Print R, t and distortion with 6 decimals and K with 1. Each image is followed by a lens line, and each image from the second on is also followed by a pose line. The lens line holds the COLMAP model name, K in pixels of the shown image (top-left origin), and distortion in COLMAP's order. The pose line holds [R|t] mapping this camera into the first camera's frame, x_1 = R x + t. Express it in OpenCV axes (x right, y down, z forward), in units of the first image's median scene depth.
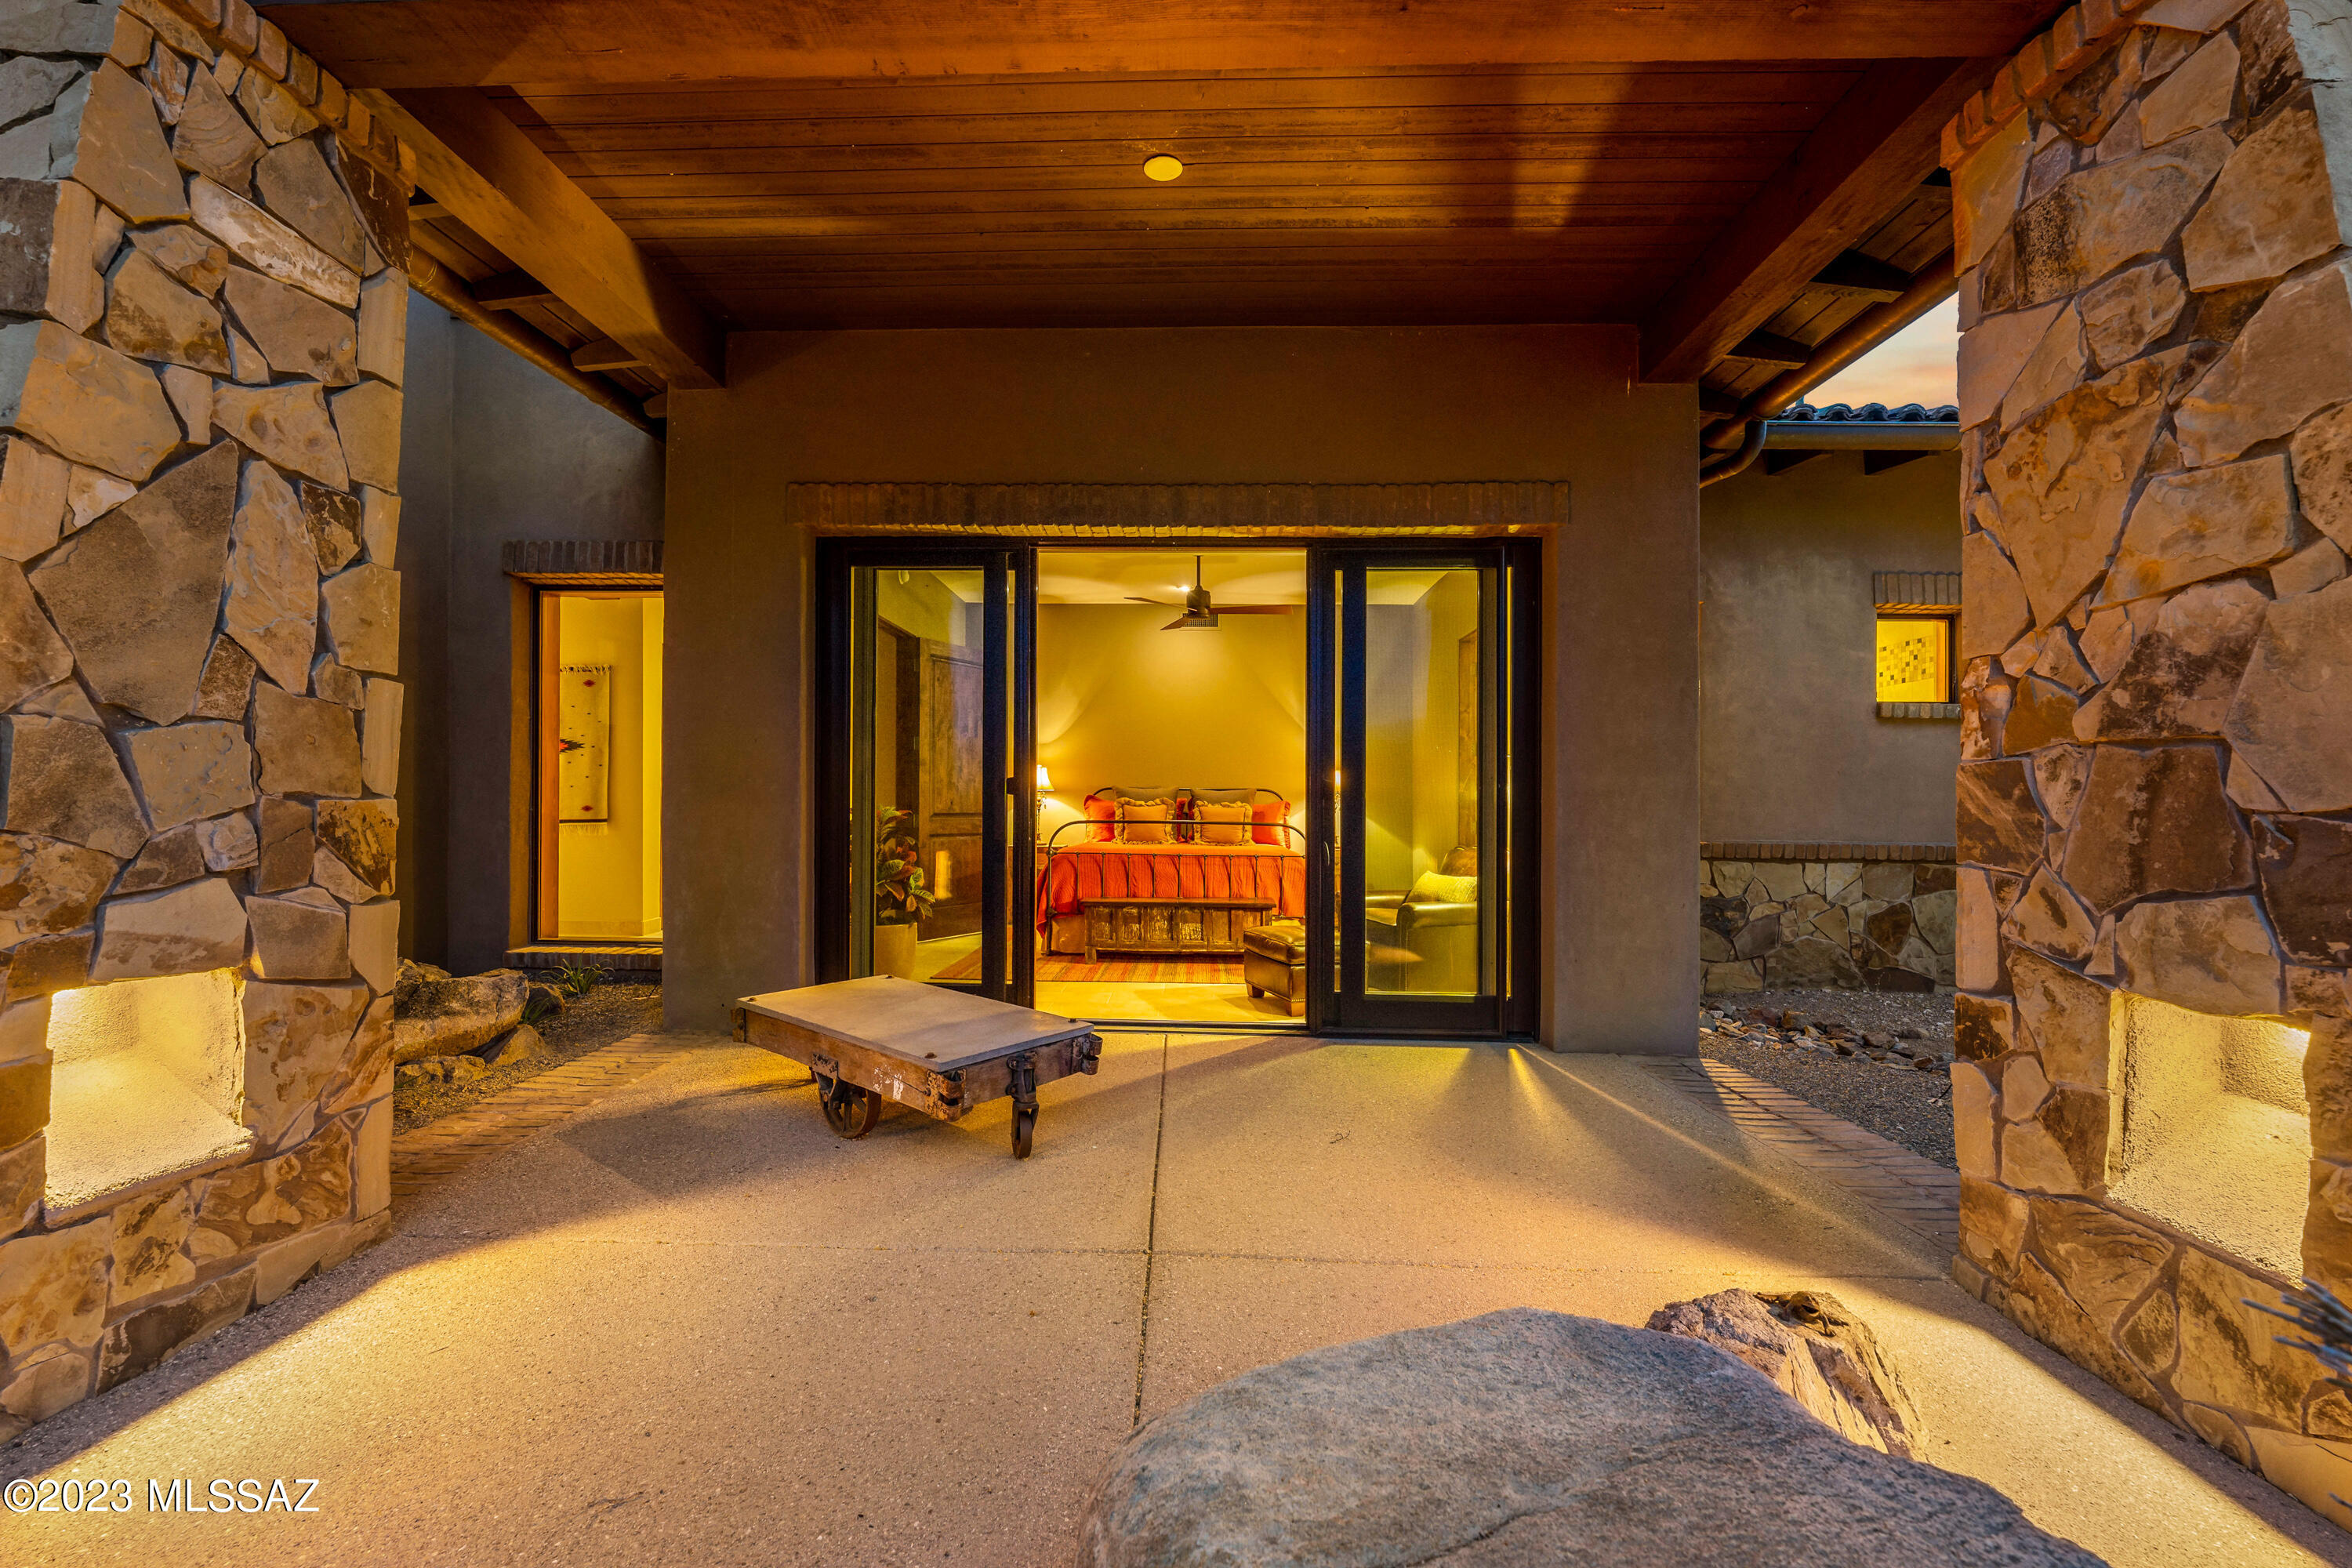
lens RADIAL K [[943.1, 0, 1176.0], [0, 943.1, 795.2], [0, 0, 1]] dist [-0.003132, -0.000231]
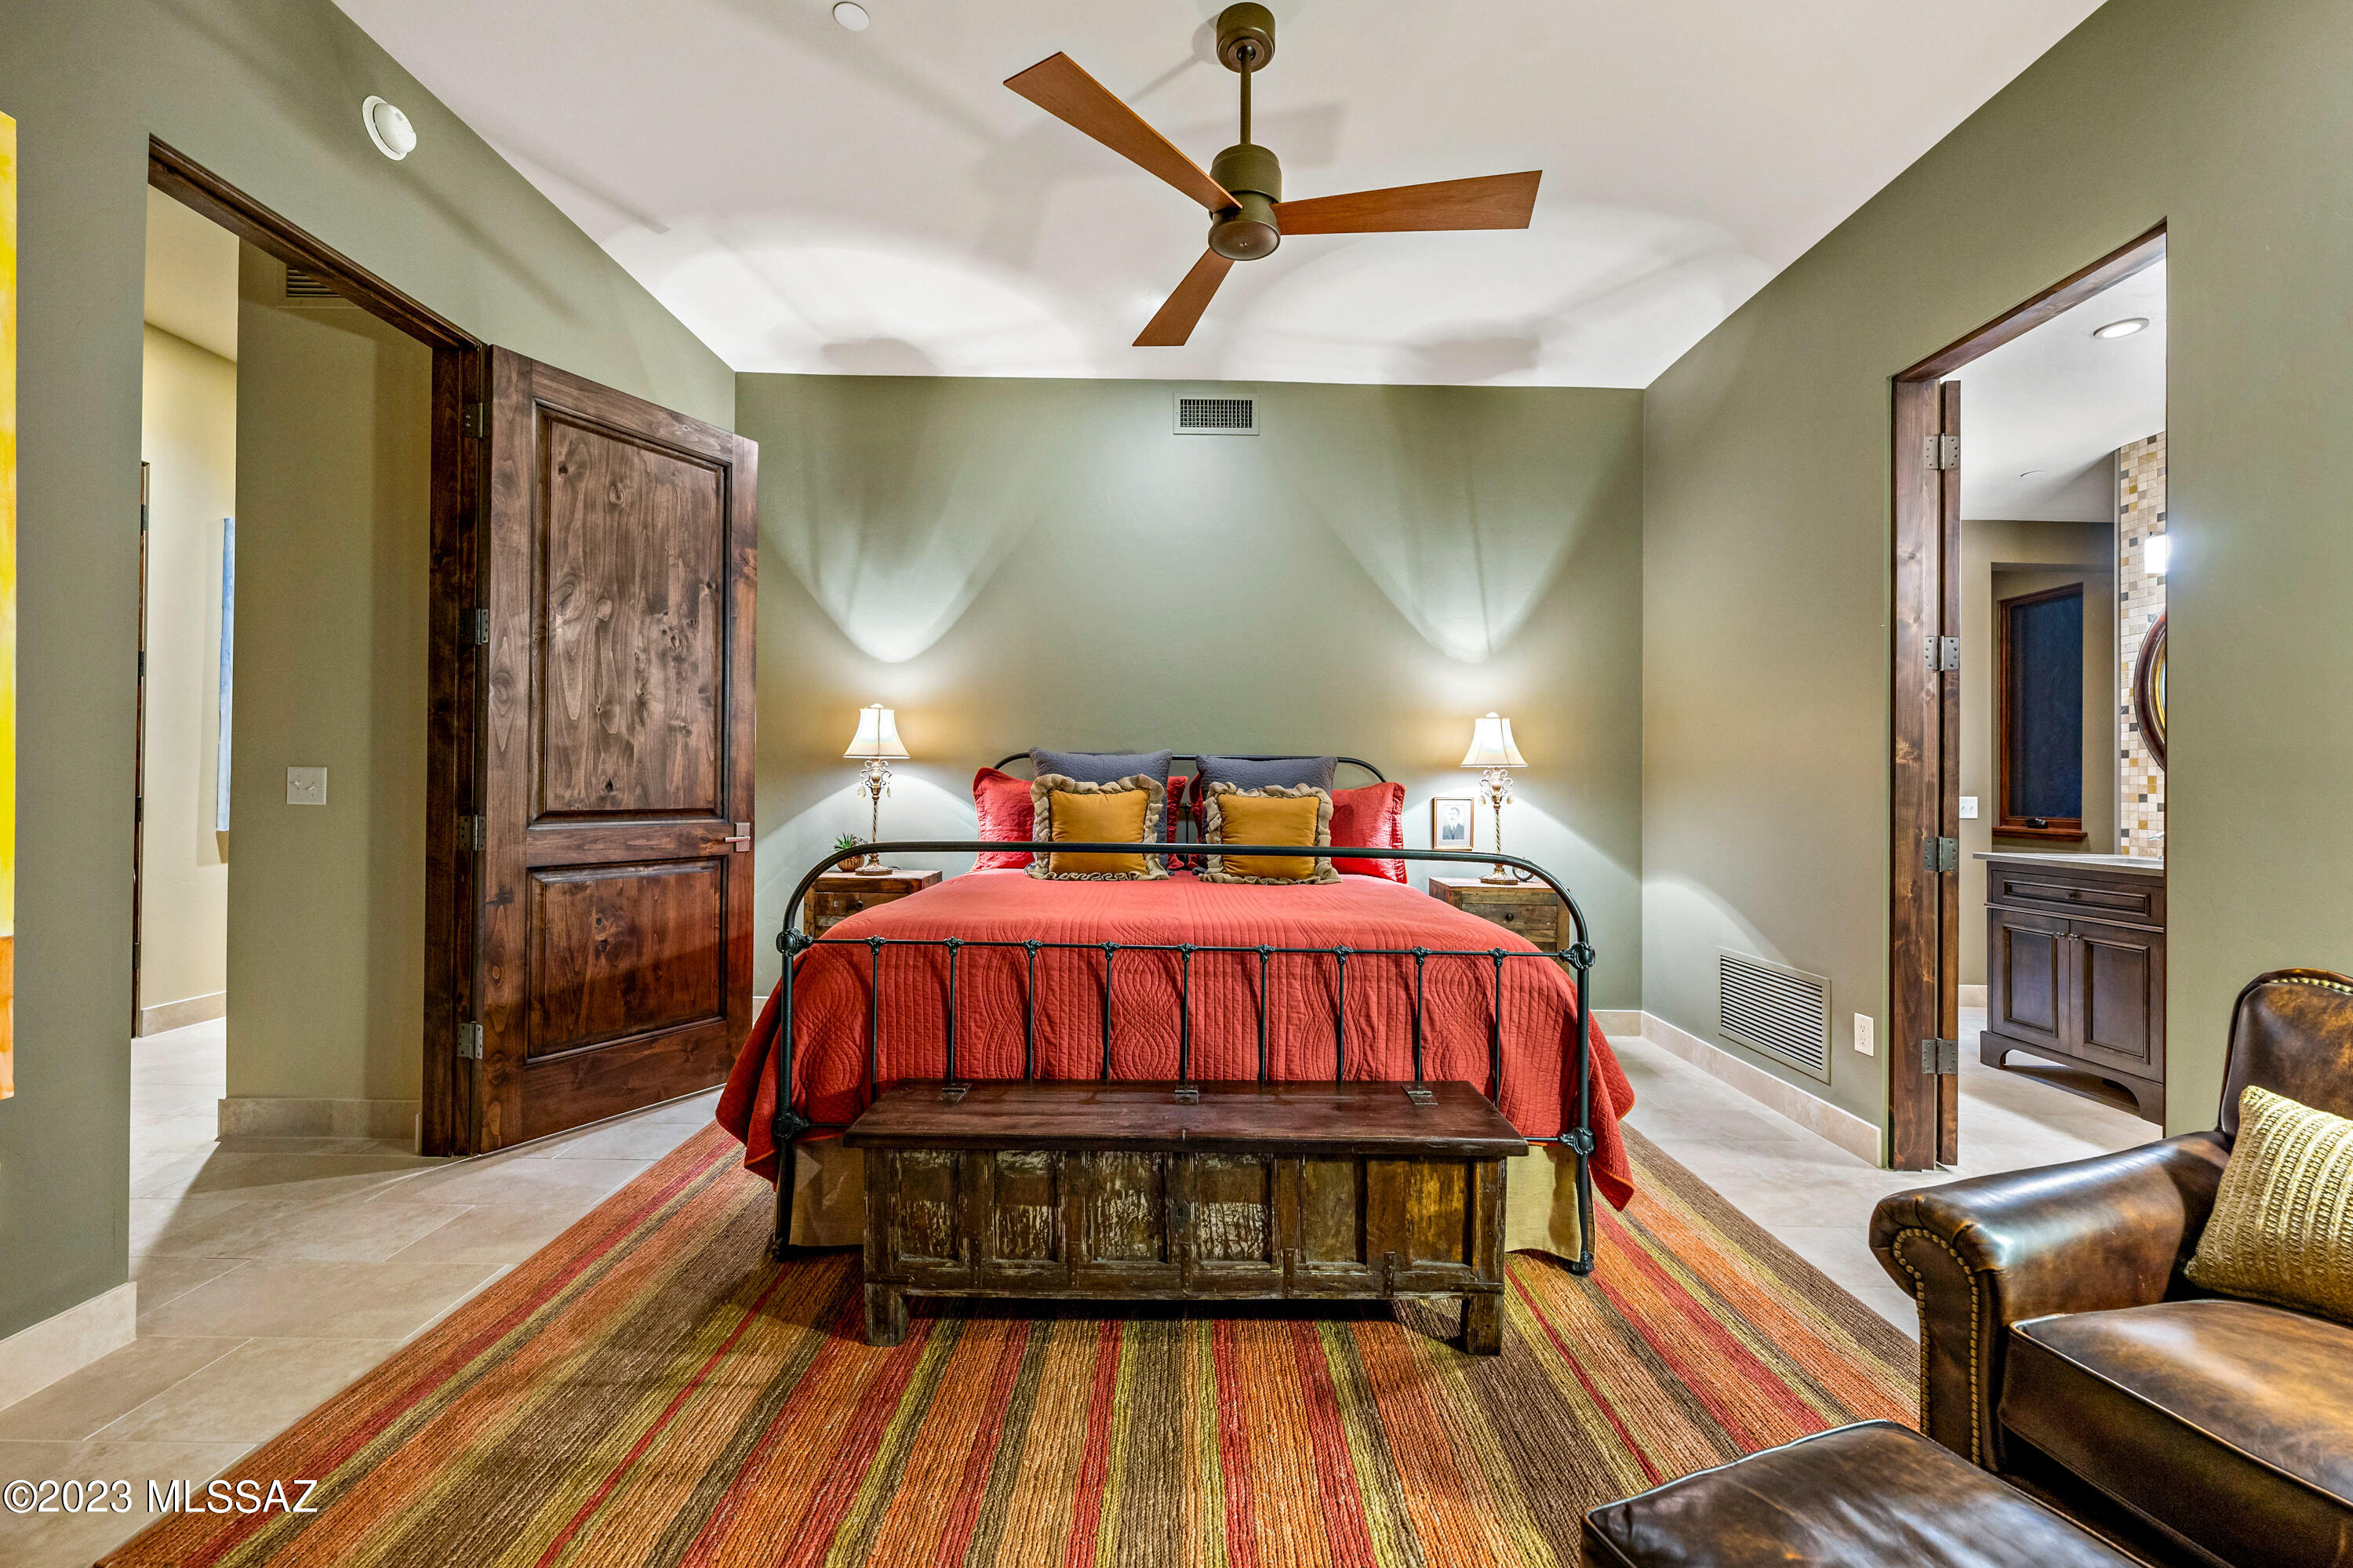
lens RADIAL K [[943.6, 0, 1177.5], [0, 943.6, 778.4], [0, 0, 1]] dist [-0.003132, -0.000231]
pose [[0.999580, 0.005691, 0.028423, -0.007599], [-0.005821, 0.999973, 0.004497, 0.002508], [-0.028397, -0.004661, 0.999586, 0.580356]]
